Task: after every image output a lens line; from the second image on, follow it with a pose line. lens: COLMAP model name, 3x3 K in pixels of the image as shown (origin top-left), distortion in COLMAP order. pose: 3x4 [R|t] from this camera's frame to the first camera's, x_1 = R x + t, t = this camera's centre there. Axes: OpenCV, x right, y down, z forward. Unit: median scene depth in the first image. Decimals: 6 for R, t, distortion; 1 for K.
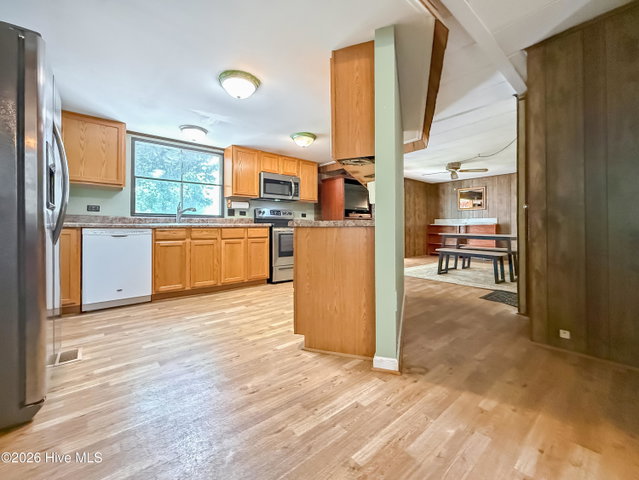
lens RADIAL K [[265.5, 0, 318.8], [0, 265.5, 225.0], [0, 0, 1]] dist [0.001533, 0.000192]
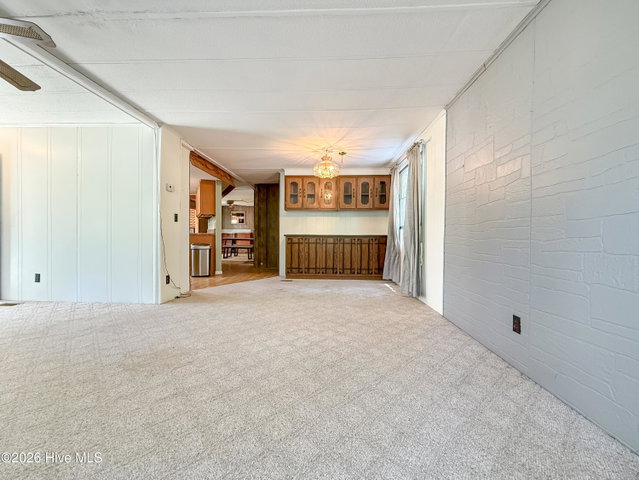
lens RADIAL K [[259.3, 0, 316.0], [0, 259.3, 237.2], [0, 0, 1]] dist [0.000403, -0.000034]
pose [[0.681940, -0.003477, 0.731400, -0.590163], [-0.014496, 0.999728, 0.018268, -0.021193], [-0.731265, -0.023060, 0.681704, -0.979592]]
